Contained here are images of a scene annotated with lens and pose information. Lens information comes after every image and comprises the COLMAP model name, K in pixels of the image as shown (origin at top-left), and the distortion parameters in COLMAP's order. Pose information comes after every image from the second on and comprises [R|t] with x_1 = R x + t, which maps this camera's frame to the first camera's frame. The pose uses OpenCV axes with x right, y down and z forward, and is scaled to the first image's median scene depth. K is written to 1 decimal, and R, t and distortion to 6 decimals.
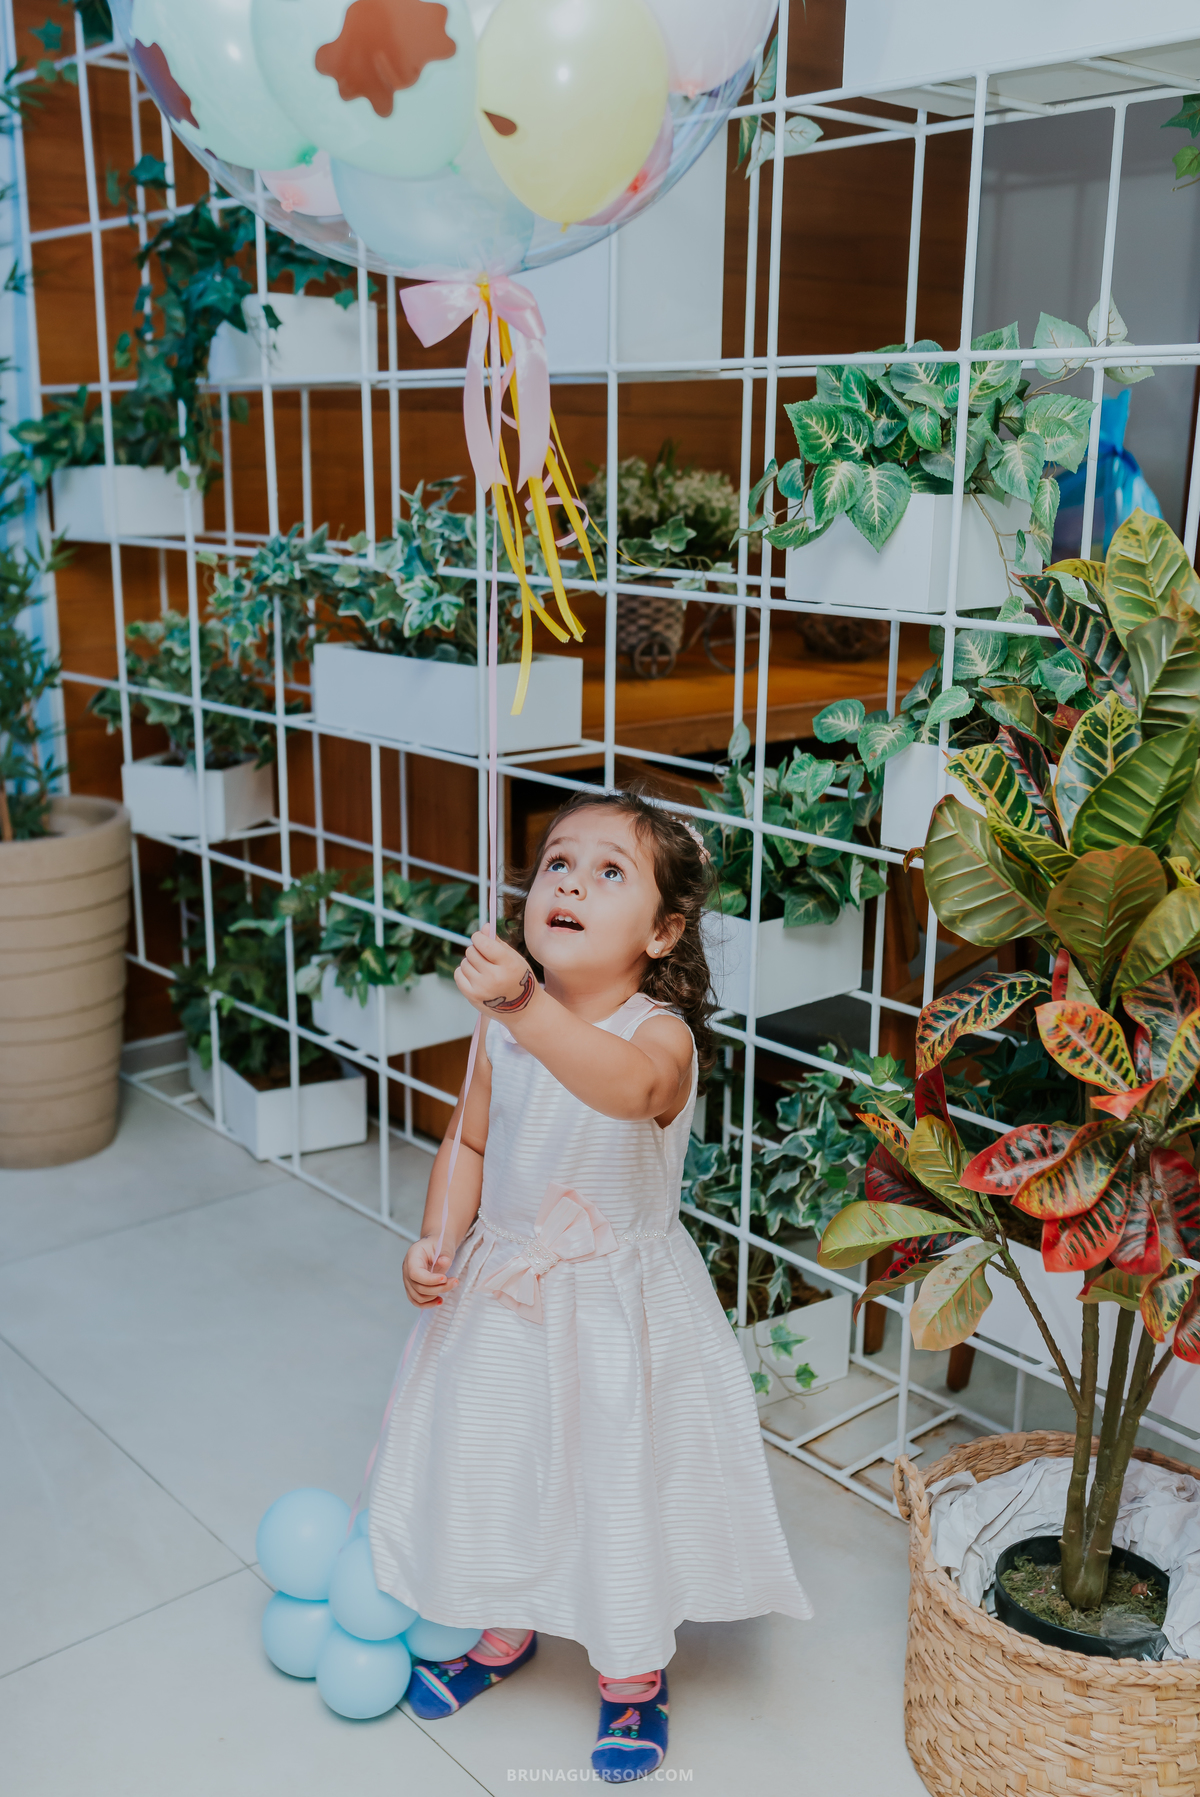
lens RADIAL K [[1753.1, 0, 600.0], [0, 1753.1, 898.5], [0, 0, 1]] dist [0.001550, 0.005829]
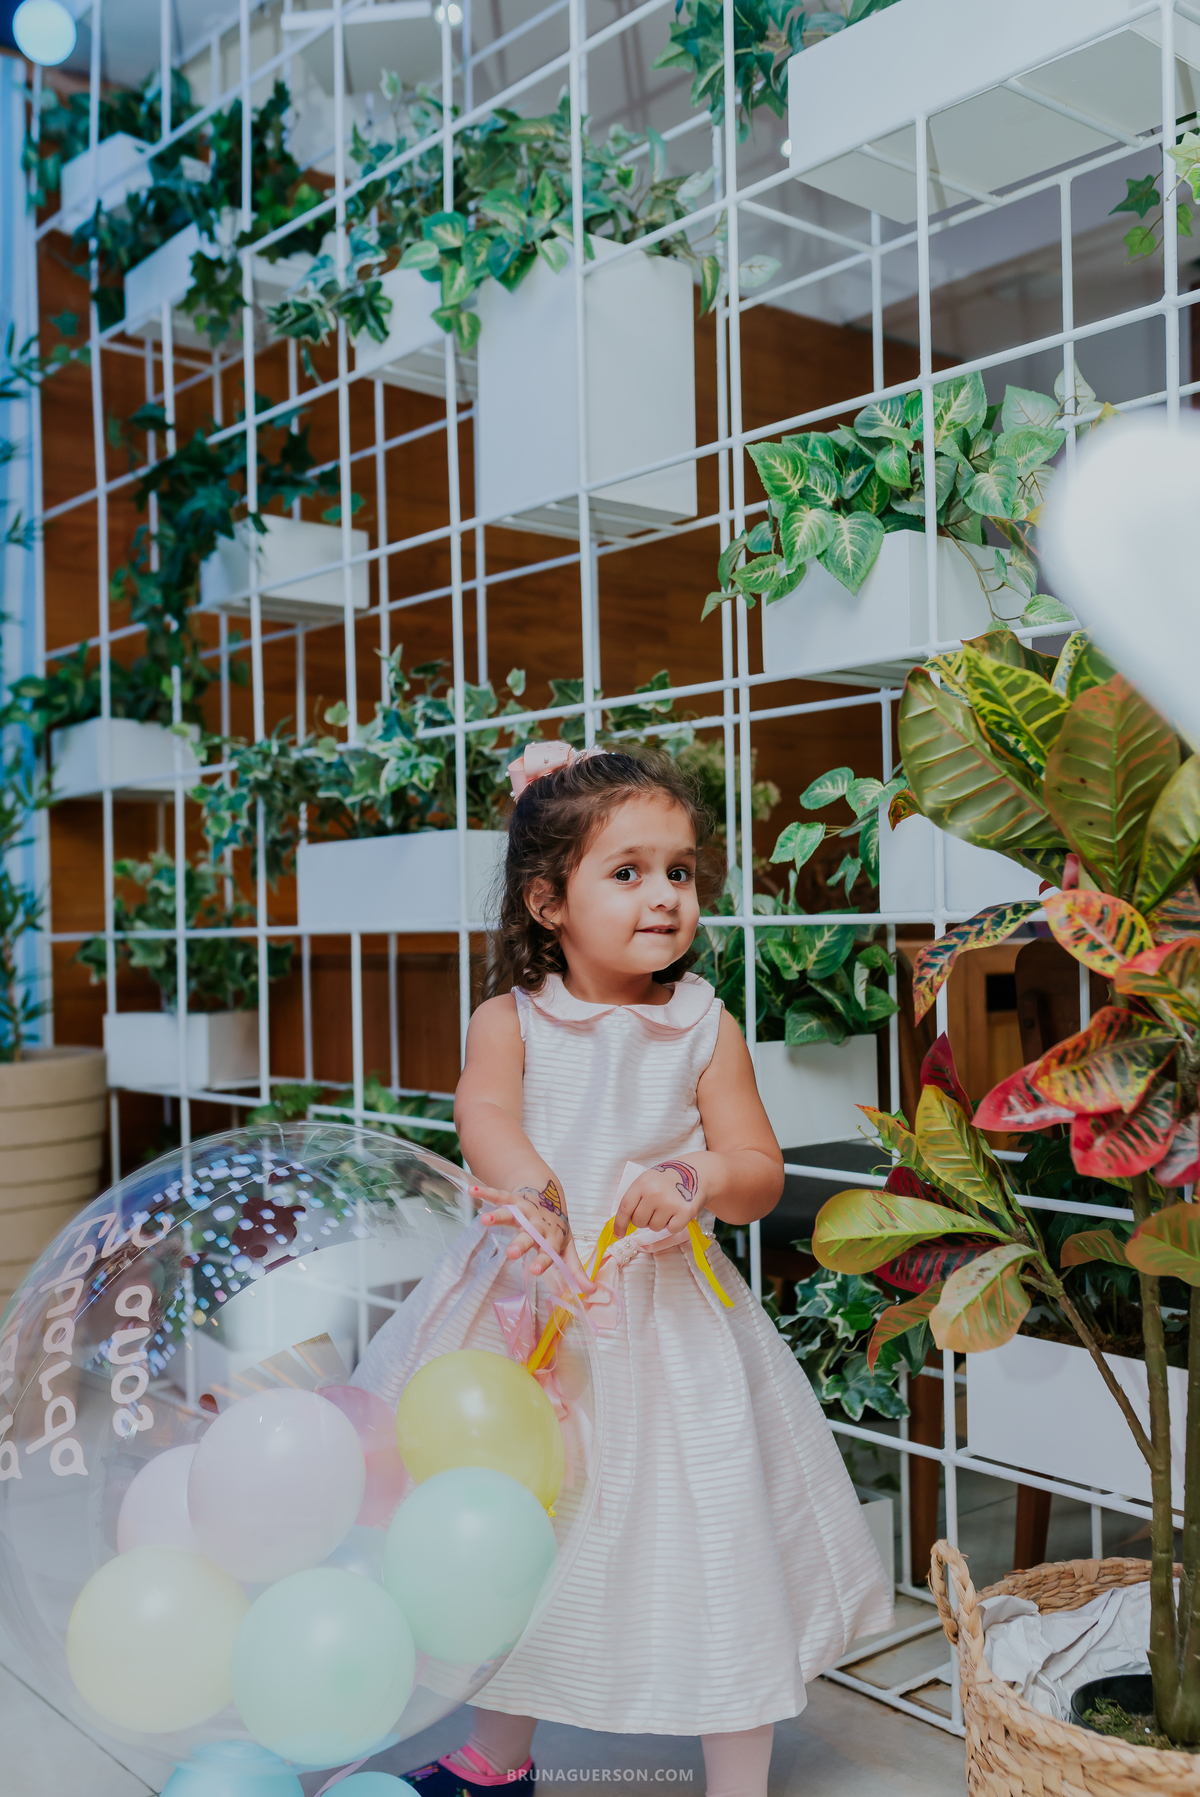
lens RADIAL K [[1753.1, 0, 600.0], [0, 1753.1, 898.5], [0, 0, 1]] dist [0.001550, 0.005829]
pose [[0.999289, -0.030152, -0.022628, 0.031824], [0.023142, 0.964468, -0.263183, 0.179784], [0.029760, 0.262472, 0.964480, 0.101796]]
